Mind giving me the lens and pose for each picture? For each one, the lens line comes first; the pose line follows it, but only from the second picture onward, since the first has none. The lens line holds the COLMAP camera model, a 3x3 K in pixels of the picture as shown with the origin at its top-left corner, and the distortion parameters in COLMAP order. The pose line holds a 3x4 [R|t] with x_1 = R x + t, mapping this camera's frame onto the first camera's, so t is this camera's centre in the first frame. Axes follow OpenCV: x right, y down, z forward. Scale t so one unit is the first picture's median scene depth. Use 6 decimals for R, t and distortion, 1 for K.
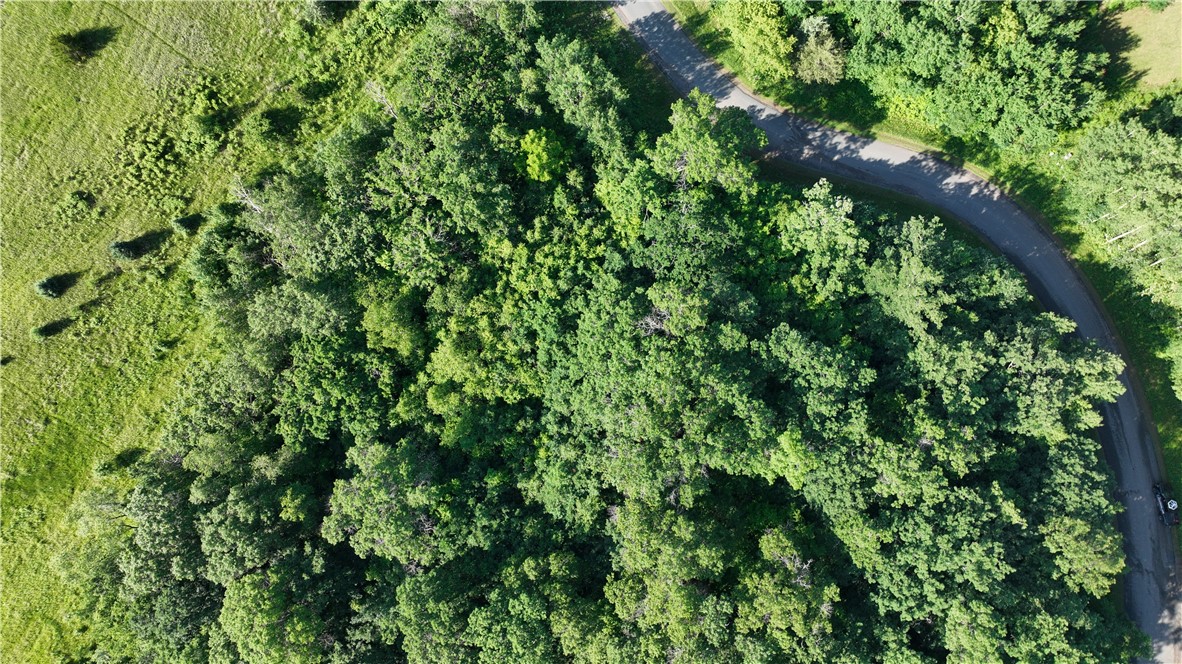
lens RADIAL K [[843.4, 0, 591.0], [0, 843.4, 332.0], [0, 0, 1]] dist [0.000950, -0.000031]
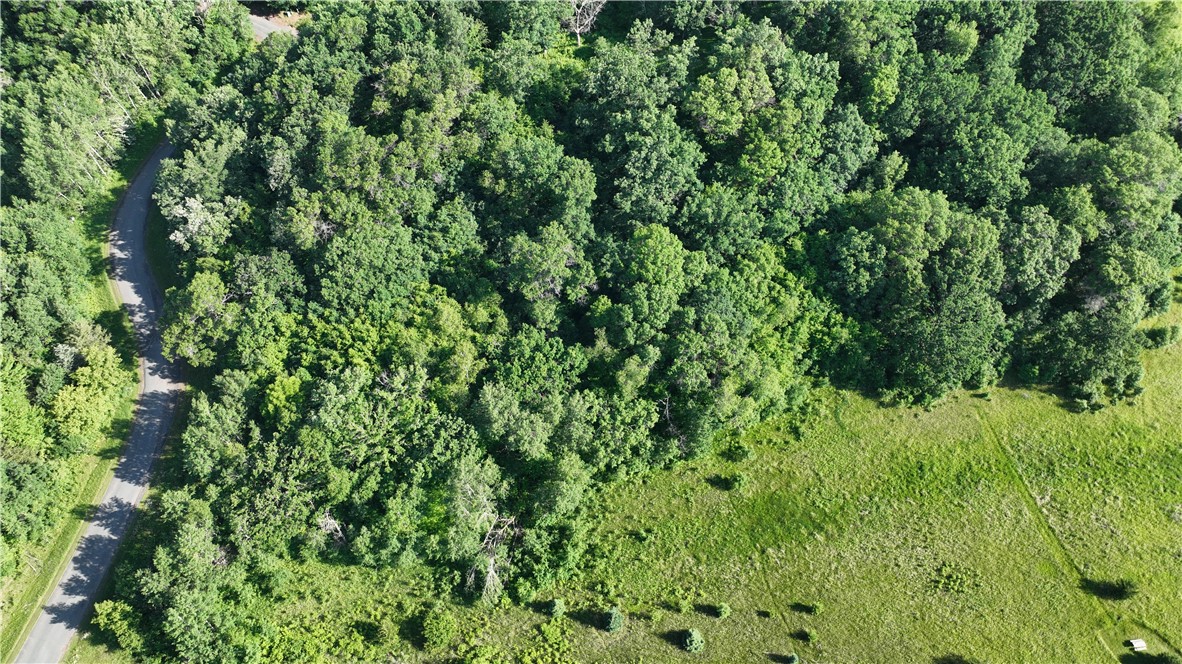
lens RADIAL K [[841.2, 0, 591.0], [0, 841.2, 332.0], [0, 0, 1]] dist [-0.015090, 0.034875]
pose [[-0.755897, -0.519435, 0.398505, -0.778459], [0.652925, -0.553454, 0.517085, -0.460510], [-0.048038, 0.651057, 0.757507, -0.009575]]
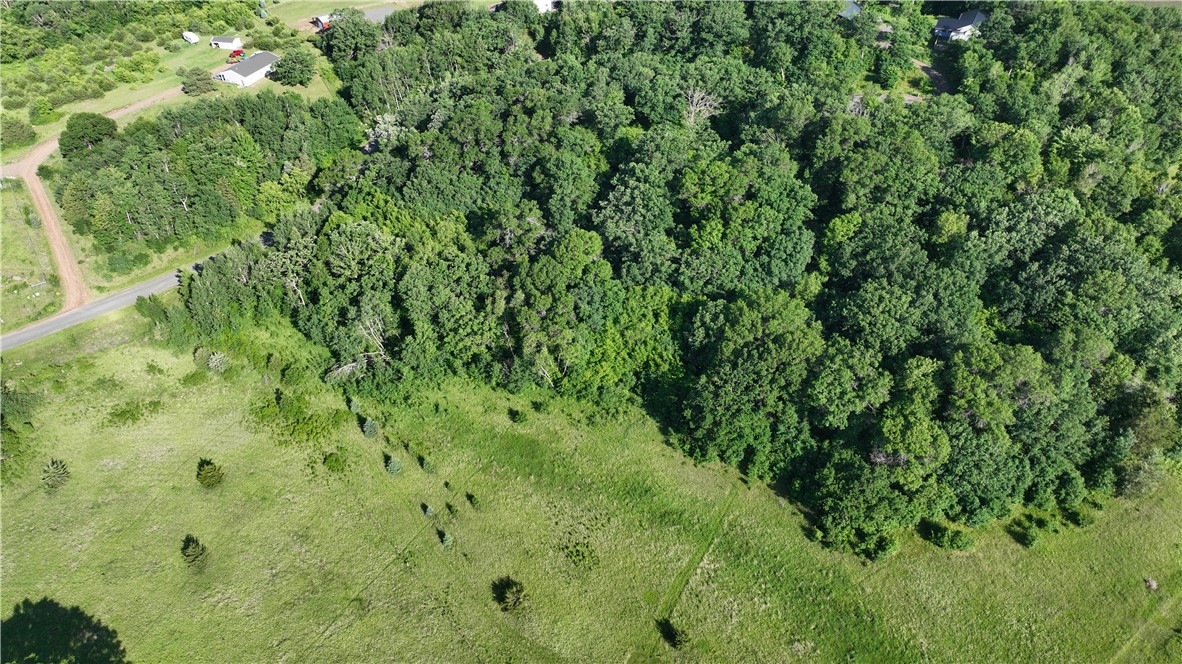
lens RADIAL K [[843.4, 0, 591.0], [0, 843.4, 332.0], [0, 0, 1]] dist [0.000950, -0.000031]
pose [[-0.124750, -0.629369, 0.767028, -1.633606], [0.989319, -0.020155, 0.144366, 0.075708], [-0.075400, 0.776845, 0.625161, -0.049828]]
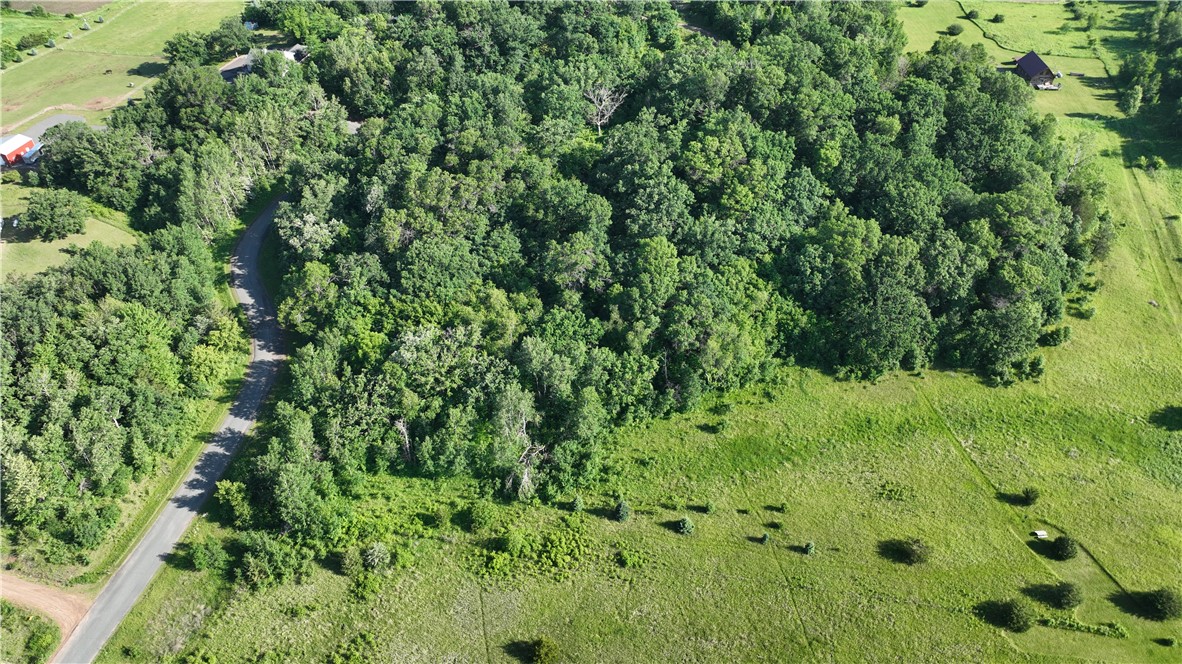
lens RADIAL K [[843.4, 0, 591.0], [0, 843.4, 332.0], [0, 0, 1]] dist [0.000950, -0.000031]
pose [[-0.742712, -0.421574, 0.520244, -1.104591], [0.667402, -0.403004, 0.626228, -0.850471], [-0.054341, 0.812319, 0.580676, 0.023979]]
